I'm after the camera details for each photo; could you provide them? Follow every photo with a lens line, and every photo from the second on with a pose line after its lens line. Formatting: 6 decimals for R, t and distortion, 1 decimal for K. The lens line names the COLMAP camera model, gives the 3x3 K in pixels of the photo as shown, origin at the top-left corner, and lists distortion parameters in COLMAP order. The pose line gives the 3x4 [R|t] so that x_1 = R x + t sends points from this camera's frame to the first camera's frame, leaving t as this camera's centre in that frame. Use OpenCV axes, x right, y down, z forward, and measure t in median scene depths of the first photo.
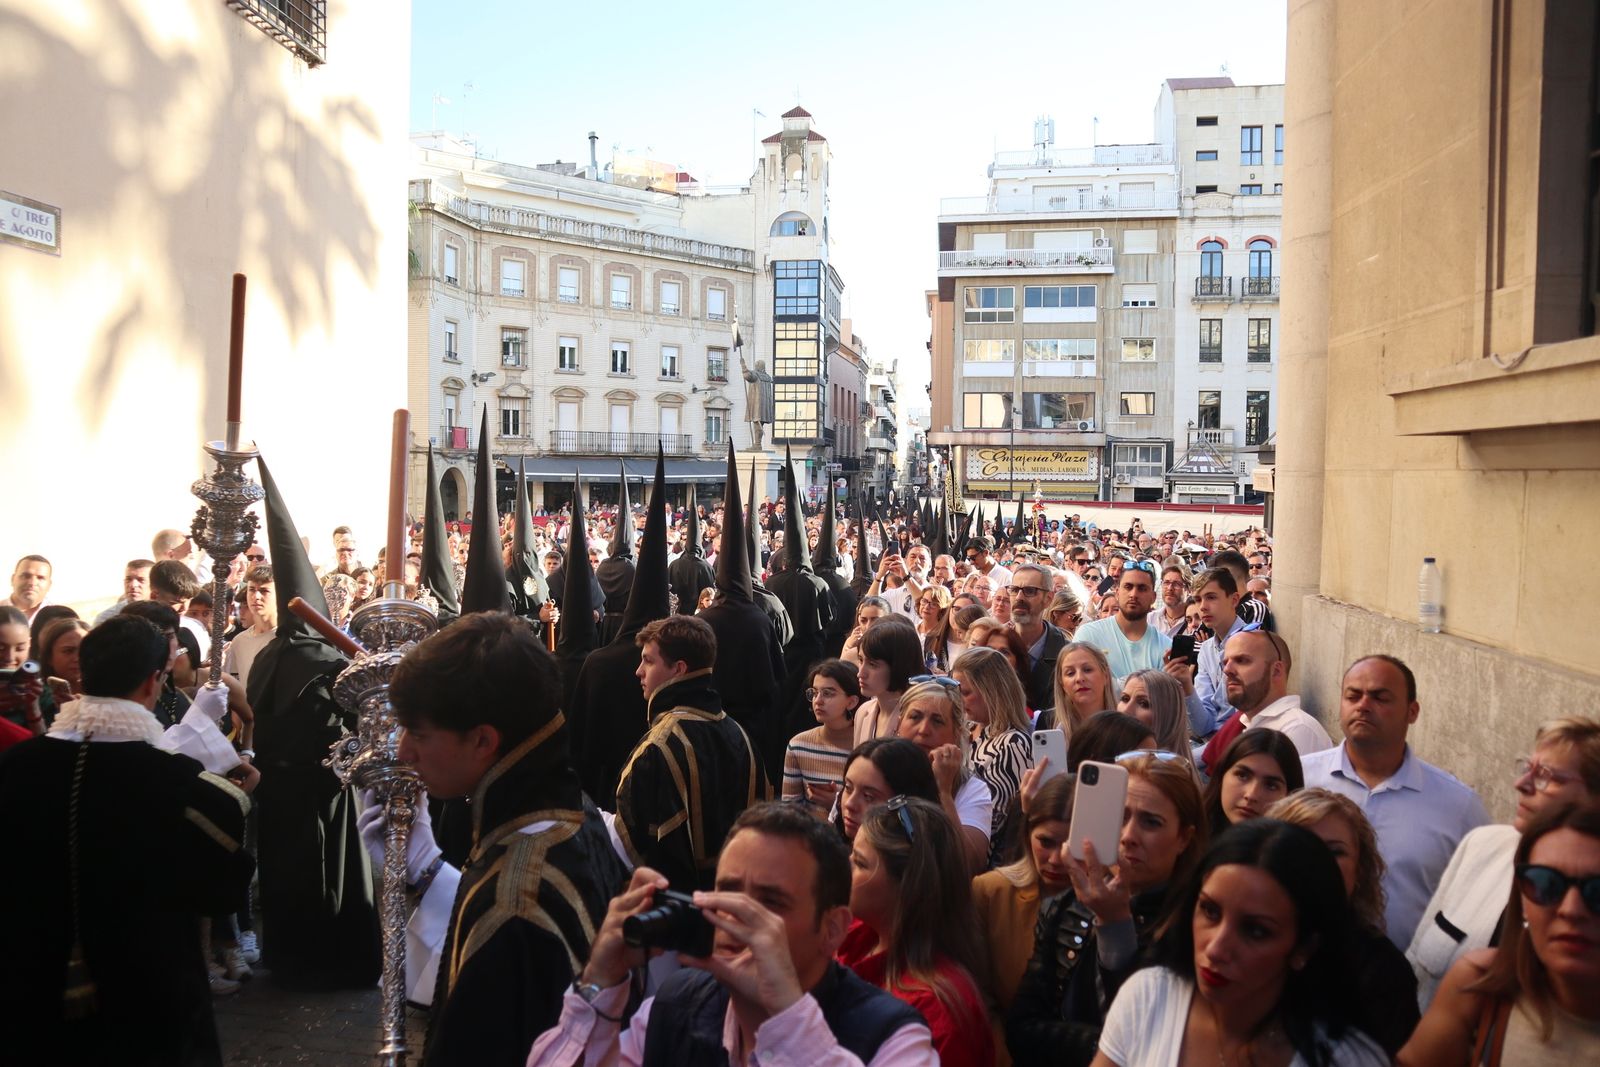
lens RADIAL K [[1182.6, 0, 814.5], [0, 1182.6, 532.1], [0, 0, 1]] dist [-0.108277, 0.048678]
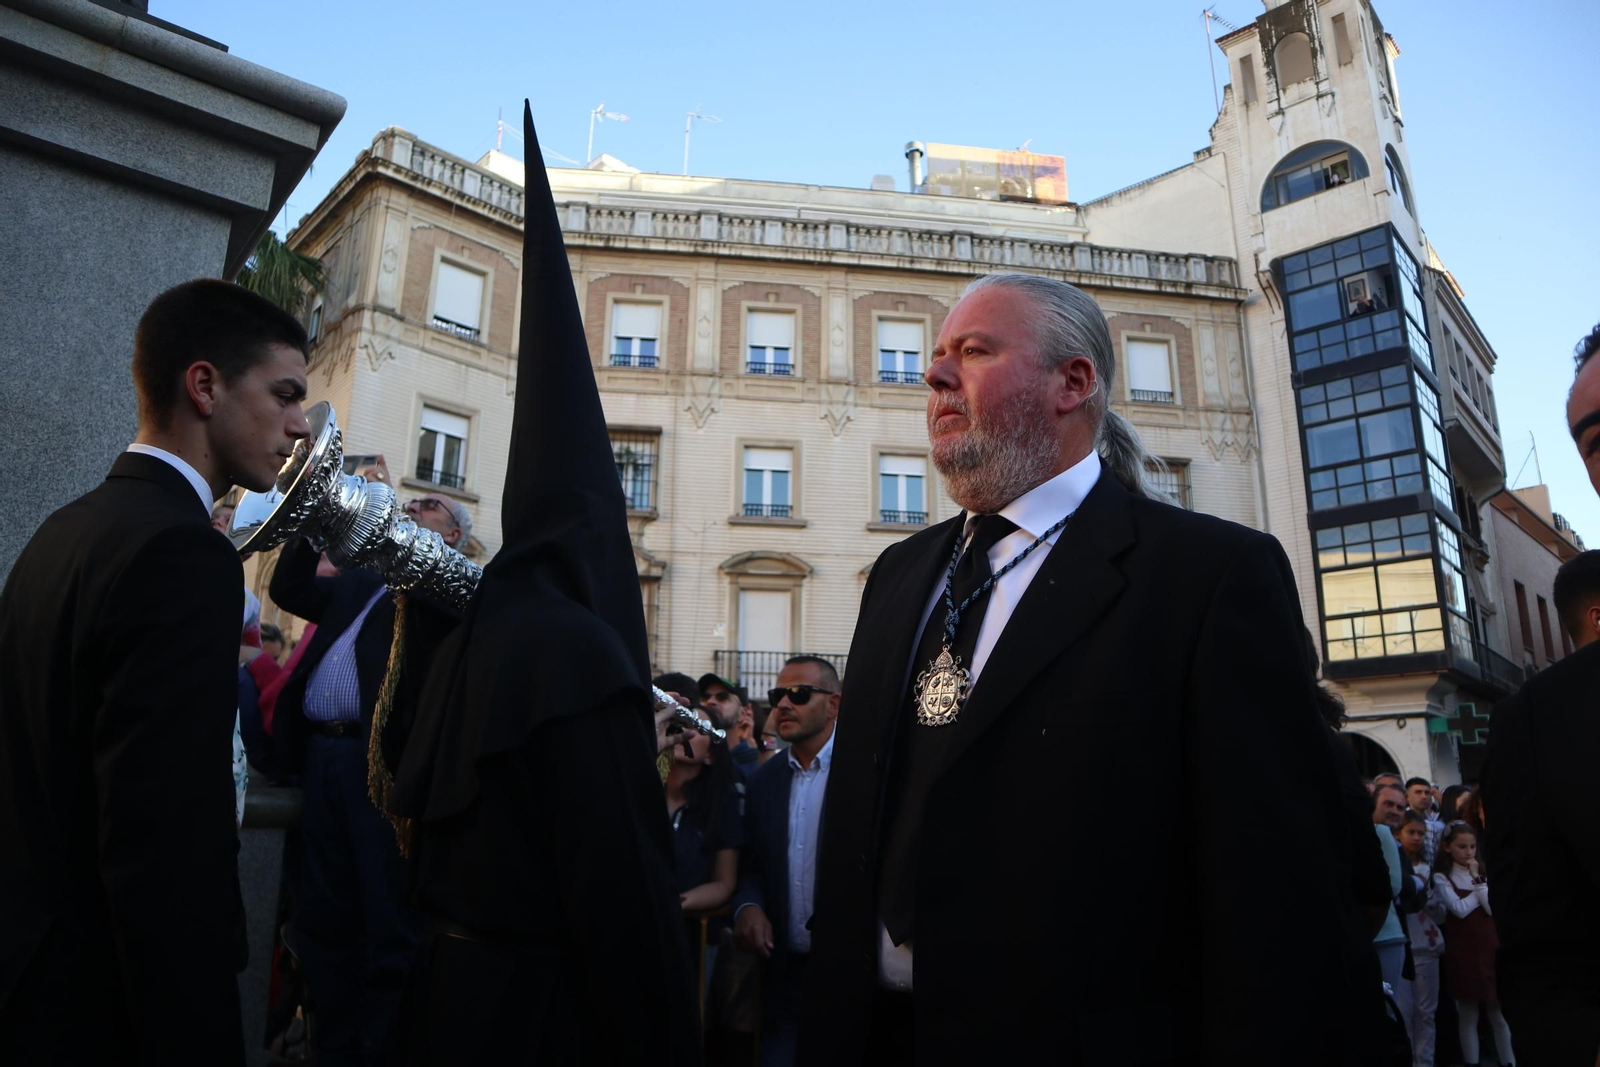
lens RADIAL K [[1142.7, 0, 794.2], [0, 1142.7, 528.0], [0, 0, 1]] dist [-0.095312, 0.043740]
pose [[0.824035, -0.150698, -0.546129, 0.031147], [-0.027537, 0.952181, -0.304292, -0.004065], [0.565870, 0.265785, 0.780480, 0.626603]]
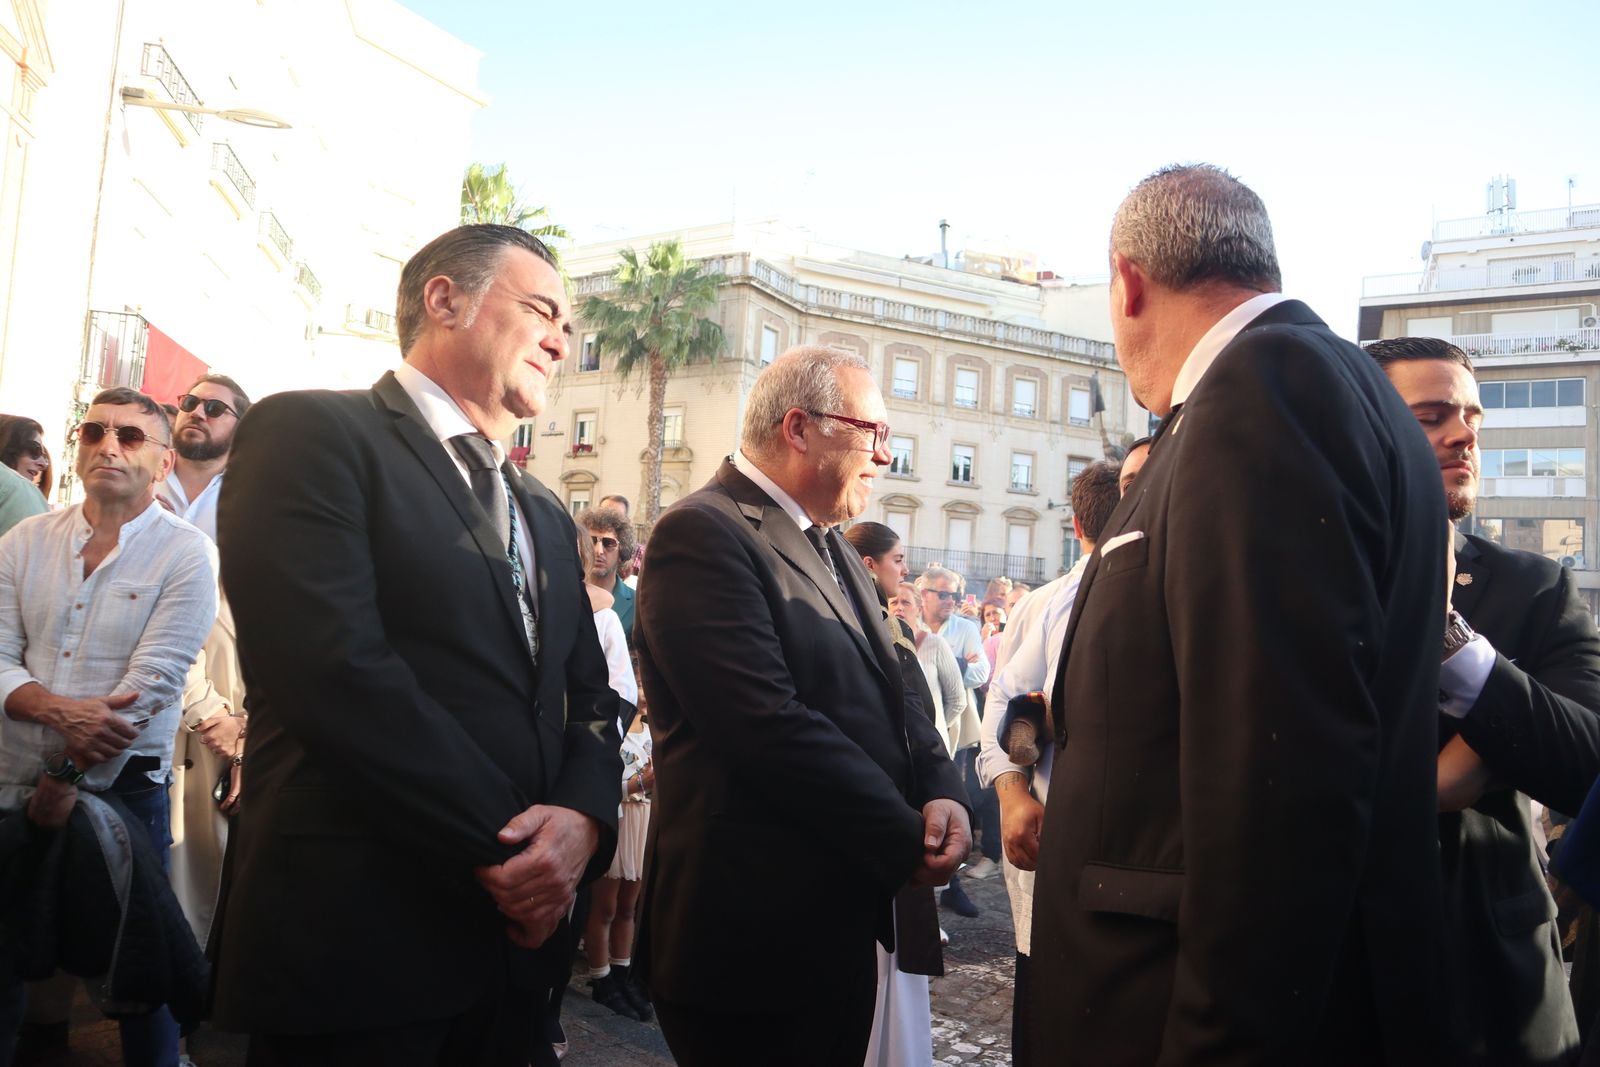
lens RADIAL K [[1142.7, 0, 792.5], [0, 1142.7, 525.6], [0, 0, 1]] dist [-0.095312, 0.043740]
pose [[0.943056, 0.023246, -0.331821, -0.005198], [-0.068207, 0.989873, -0.124500, 0.007837], [0.325567, 0.140043, 0.935091, 0.183276]]
